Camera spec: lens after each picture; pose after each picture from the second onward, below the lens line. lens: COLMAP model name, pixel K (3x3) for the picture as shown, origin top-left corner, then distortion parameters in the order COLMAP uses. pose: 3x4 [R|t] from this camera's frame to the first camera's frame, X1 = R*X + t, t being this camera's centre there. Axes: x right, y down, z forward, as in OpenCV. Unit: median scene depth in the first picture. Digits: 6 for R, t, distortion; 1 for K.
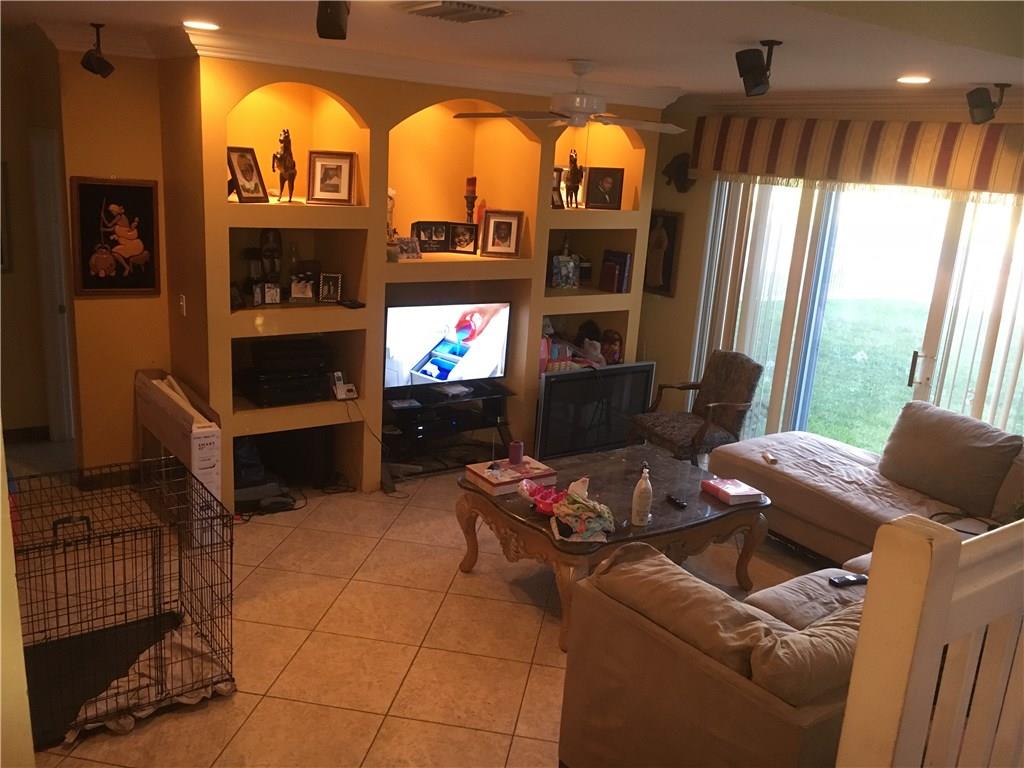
lens RADIAL K [[884.0, 0, 512.0], [0, 884.0, 384.0], [0, 0, 1]] dist [0.108353, -0.132107]
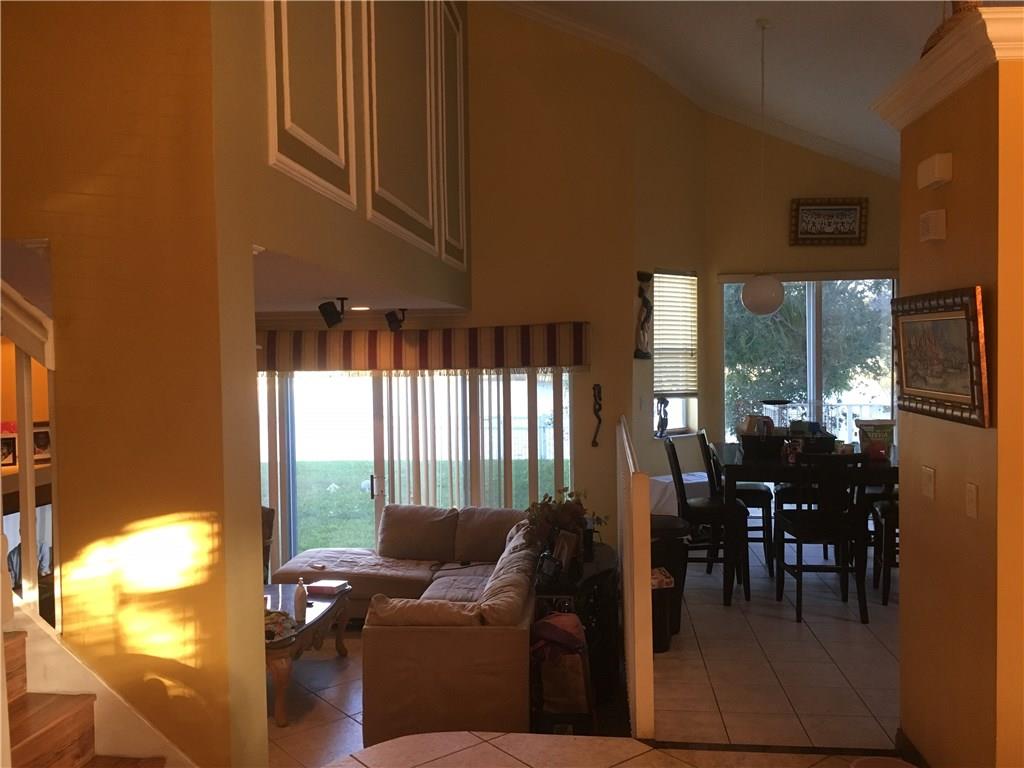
lens RADIAL K [[884.0, 0, 512.0], [0, 884.0, 384.0], [0, 0, 1]] dist [0.108353, -0.132107]
pose [[0.655783, -0.101392, 0.748109, -0.536874], [0.250495, 0.964025, -0.088927, 0.008126], [-0.712180, 0.245715, 0.657590, -0.200974]]
